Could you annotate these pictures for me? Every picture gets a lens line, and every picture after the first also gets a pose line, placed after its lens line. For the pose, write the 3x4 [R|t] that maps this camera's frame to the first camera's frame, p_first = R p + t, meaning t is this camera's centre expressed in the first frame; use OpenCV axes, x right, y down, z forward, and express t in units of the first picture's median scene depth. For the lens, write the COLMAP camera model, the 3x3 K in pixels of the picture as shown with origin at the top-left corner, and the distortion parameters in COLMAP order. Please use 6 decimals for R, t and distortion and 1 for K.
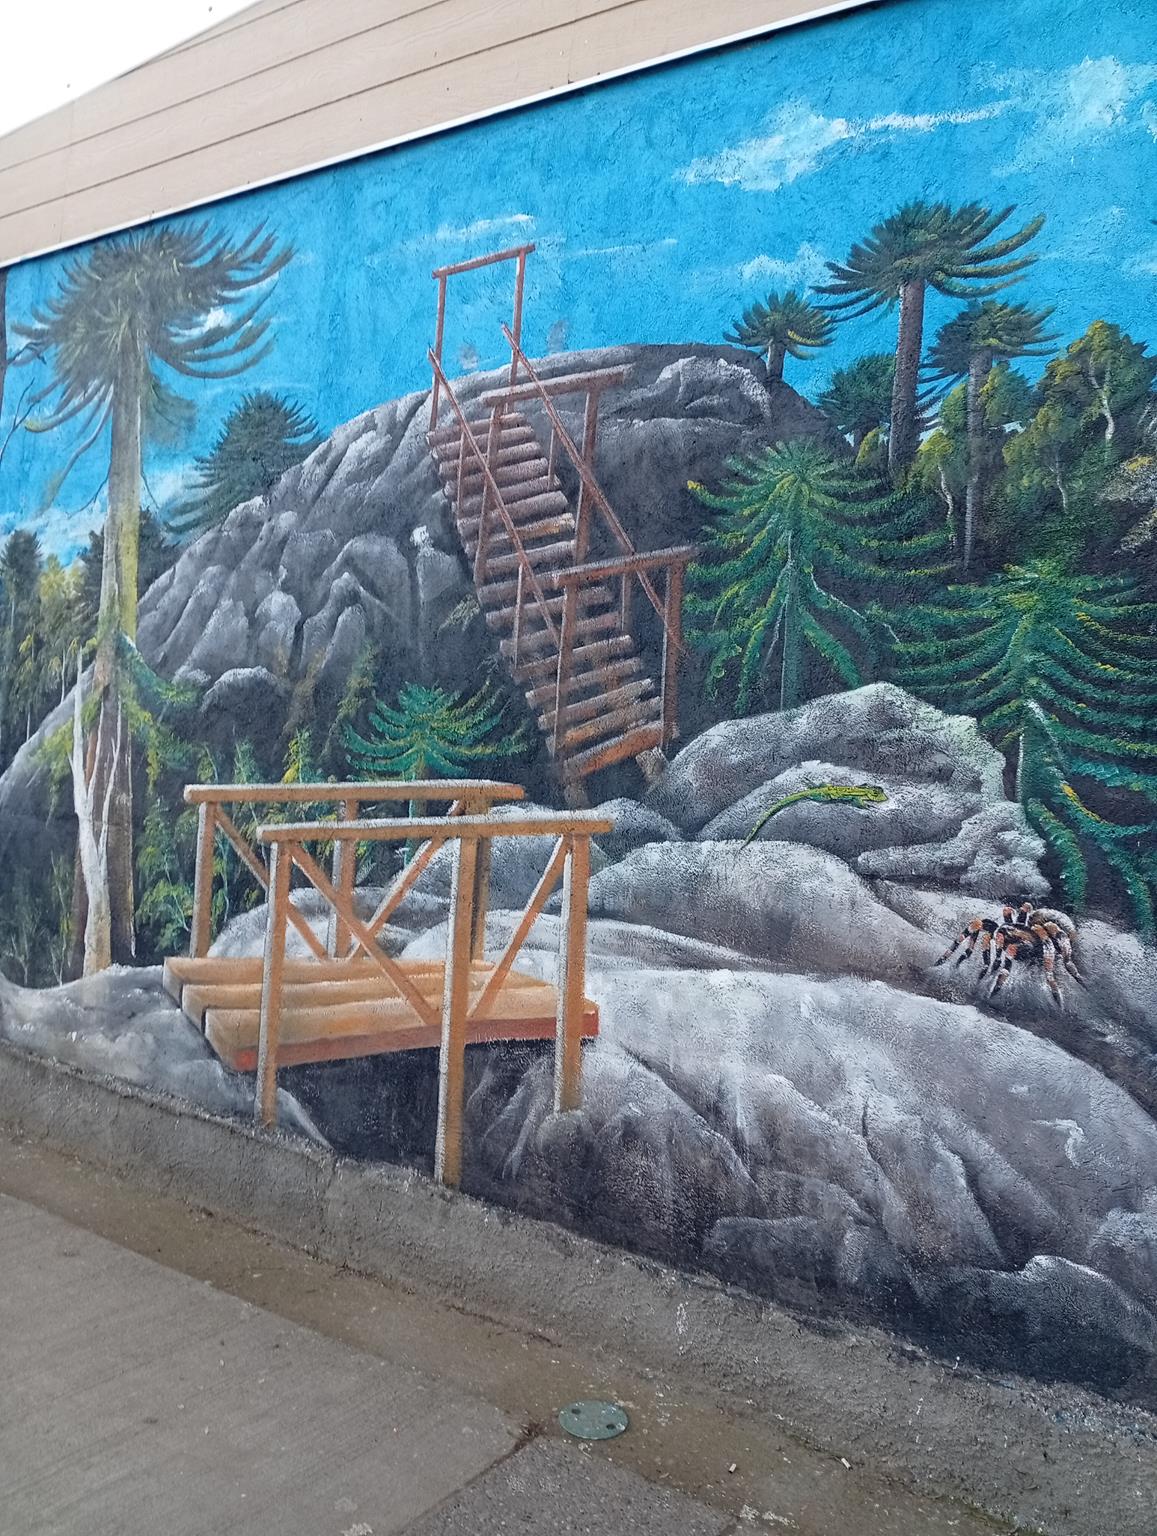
lens RADIAL K [[1165.4, 0, 588.6], [0, 1165.4, 768.9], [0, 0, 1]] dist [0.134120, -0.284386]
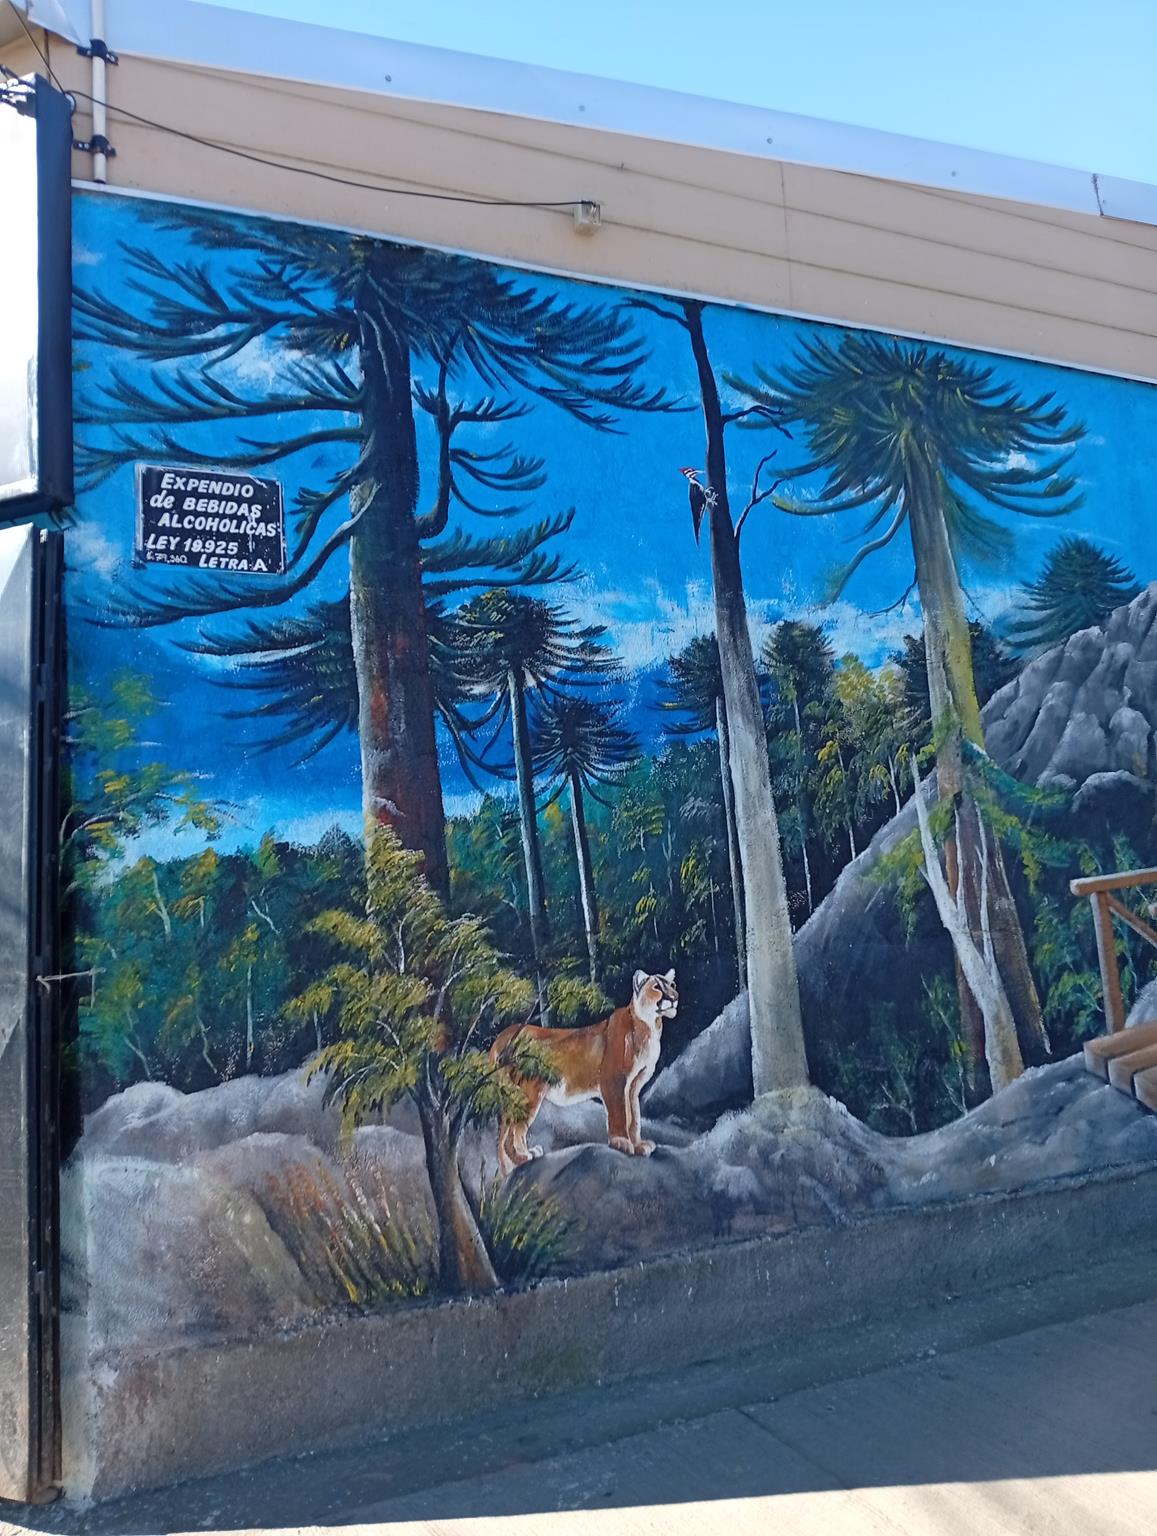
lens RADIAL K [[1145.9, 0, 577.1], [0, 1145.9, 763.6], [0, 0, 1]] dist [0.136417, -0.277343]
pose [[0.546348, -0.014998, 0.837424, -2.002592], [0.083181, 0.995868, -0.036432, -0.123893], [-0.833418, 0.089562, 0.545338, 1.055819]]
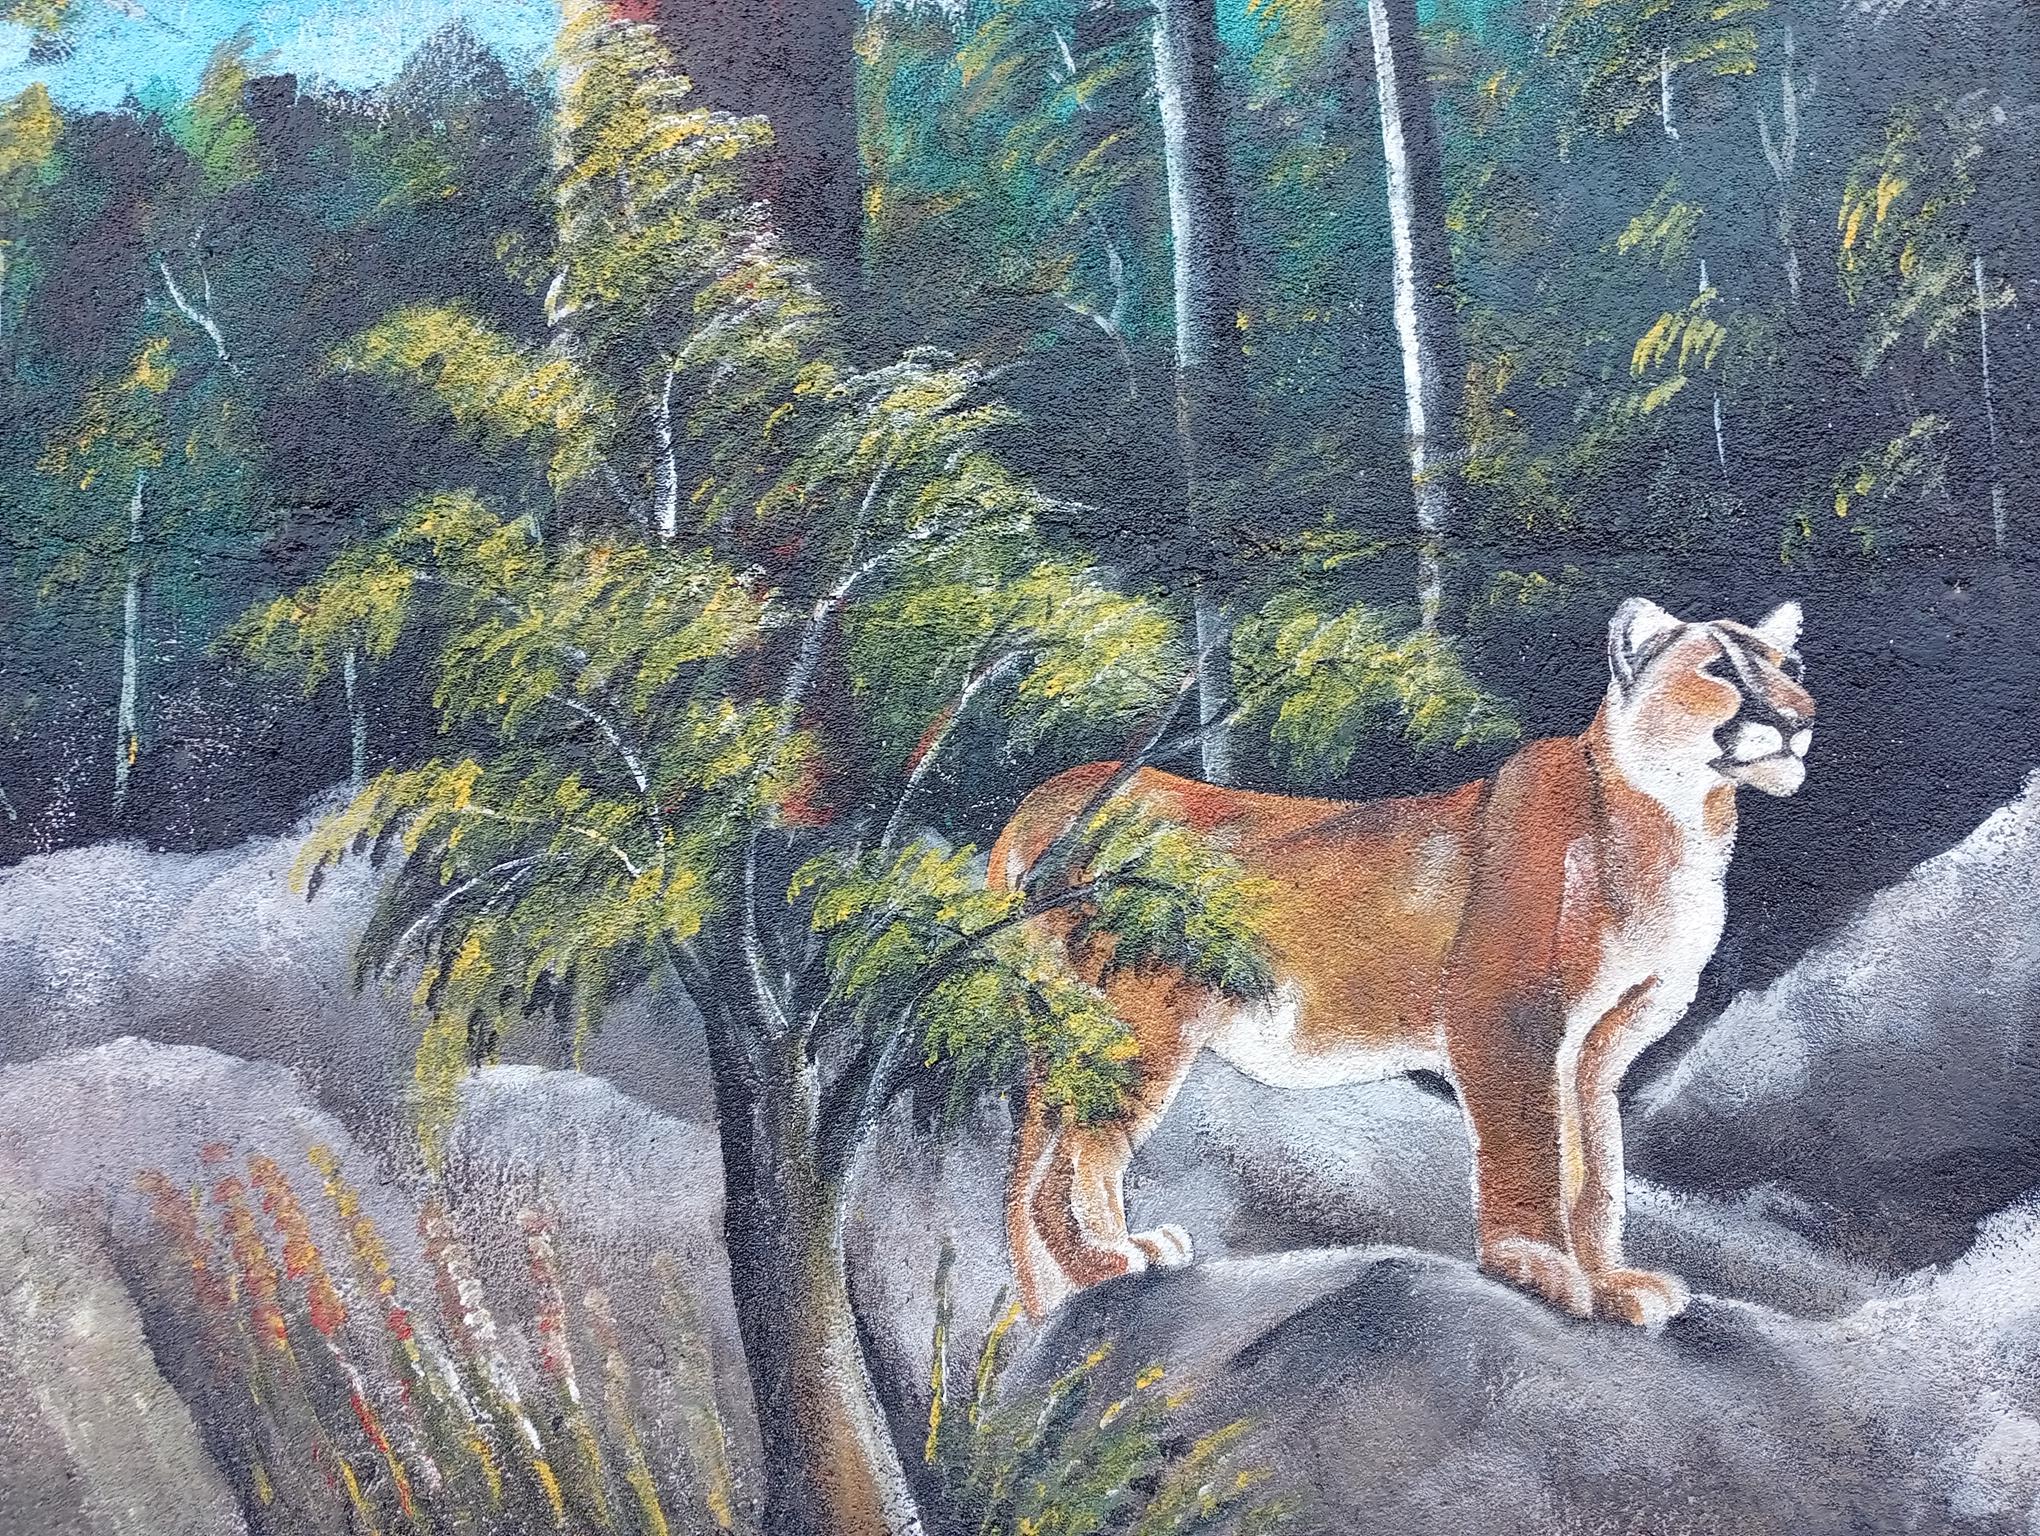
lens RADIAL K [[1560.7, 0, 1010.0], [0, 1560.7, 752.0], [0, 0, 1]] dist [0.109745, -0.216043]
pose [[0.842898, -0.037163, 0.536789, -1.323698], [0.060991, 0.997781, -0.026694, 0.092742], [-0.534606, 0.055239, 0.843294, 1.419791]]
